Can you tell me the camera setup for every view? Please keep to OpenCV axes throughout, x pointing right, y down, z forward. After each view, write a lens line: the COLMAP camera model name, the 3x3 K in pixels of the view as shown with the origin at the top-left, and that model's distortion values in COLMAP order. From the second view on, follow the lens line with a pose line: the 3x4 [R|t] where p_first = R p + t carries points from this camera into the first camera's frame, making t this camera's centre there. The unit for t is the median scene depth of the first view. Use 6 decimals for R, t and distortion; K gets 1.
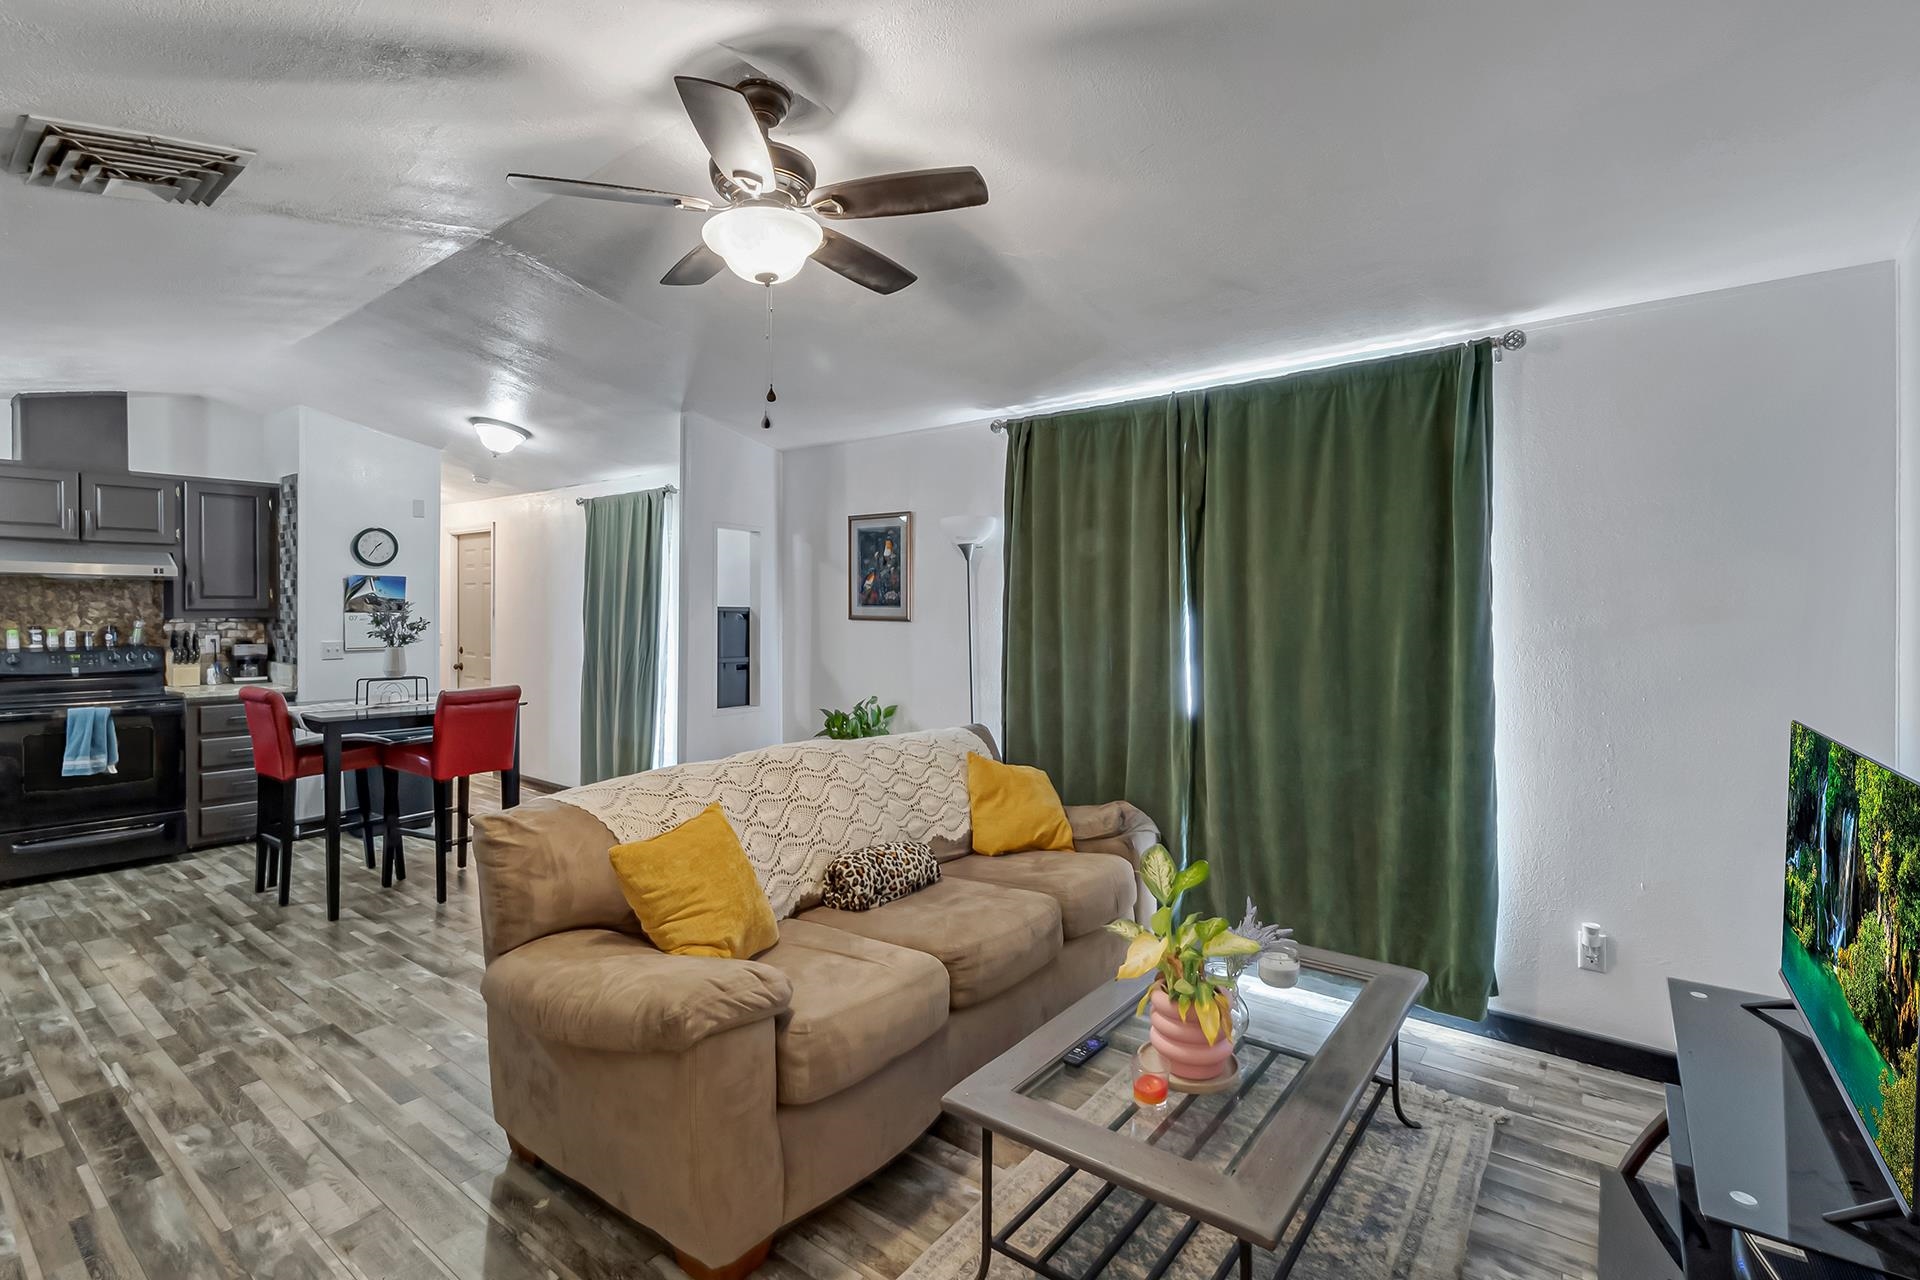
lens RADIAL K [[887.7, 0, 953.1], [0, 887.7, 617.6], [0, 0, 1]] dist [0.003436, 0.001557]
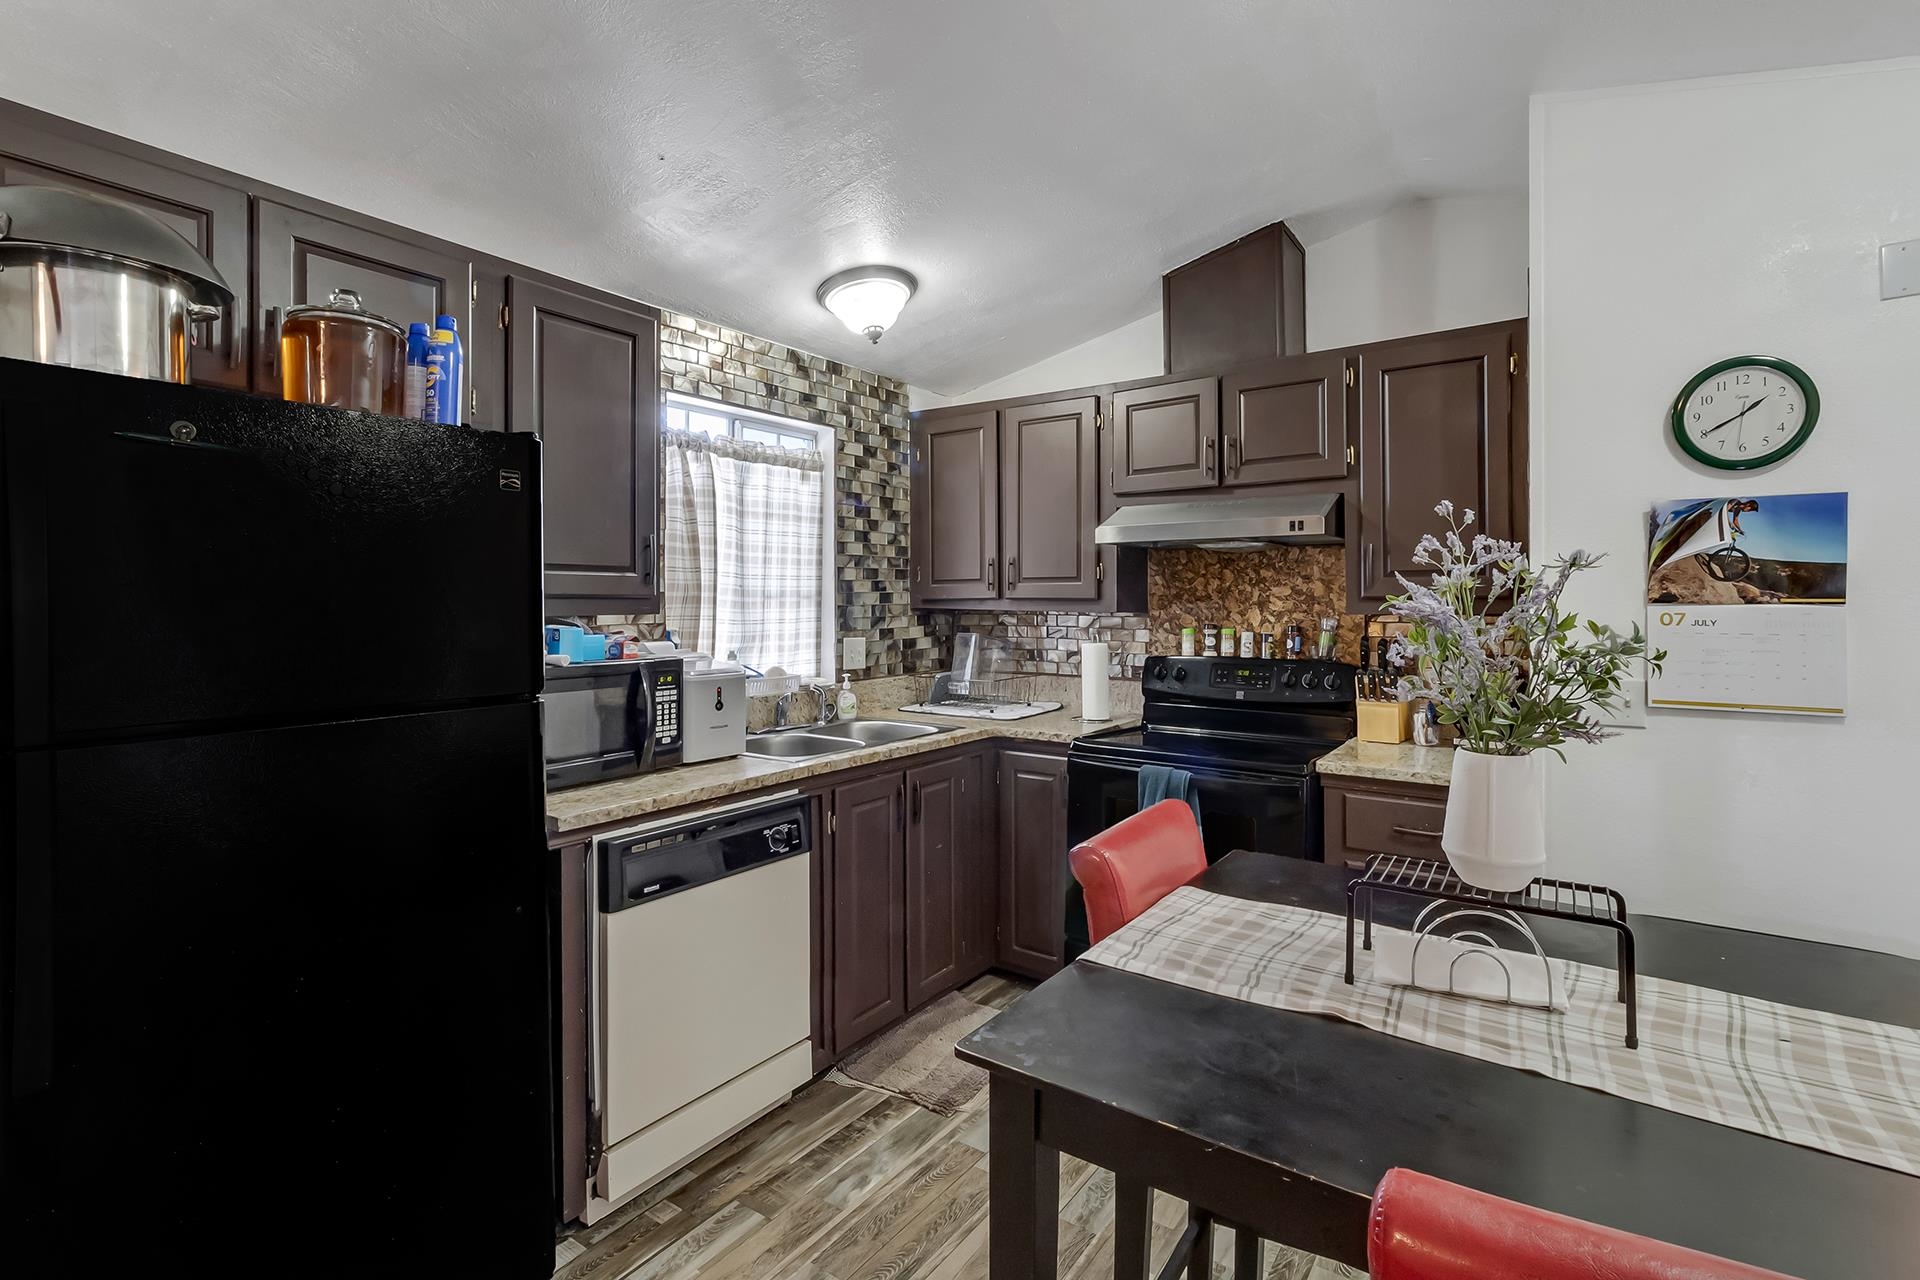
lens RADIAL K [[887.7, 0, 985.0], [0, 887.7, 601.8], [0, 0, 1]] dist [0.003436, 0.001557]
pose [[0.078615, -0.003397, -0.996899, -0.365118], [-0.007649, 0.999963, -0.004010, -0.002677], [0.996876, 0.007941, 0.078586, 0.755620]]
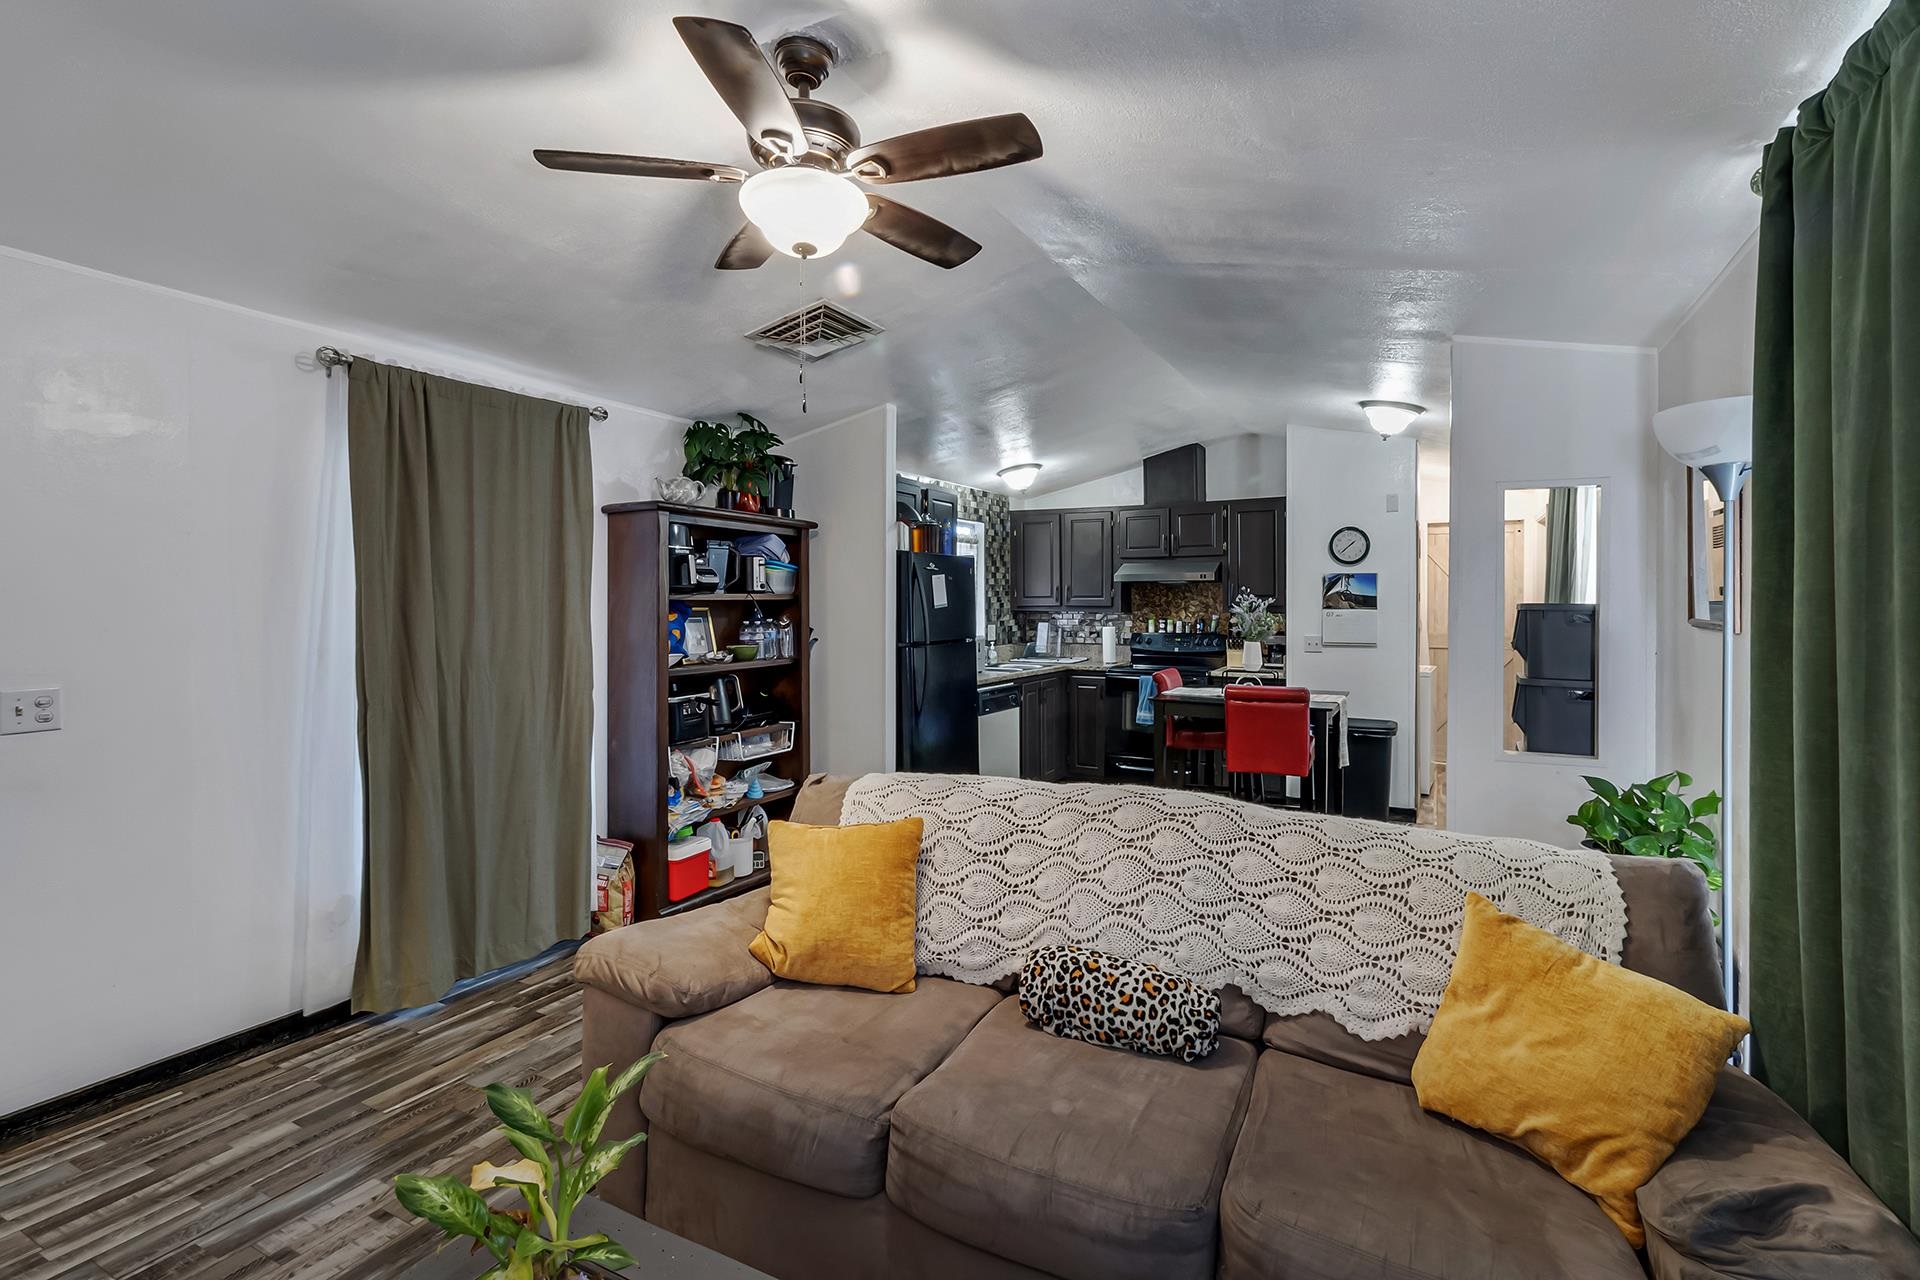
lens RADIAL K [[887.7, 0, 976.7], [0, 887.7, 612.9], [0, 0, 1]] dist [0.003436, 0.001557]
pose [[0.185704, 0.008144, -0.982572, 0.311414], [-0.006801, 0.999952, 0.007003, -0.005586], [0.982582, 0.005382, 0.185750, 0.428160]]
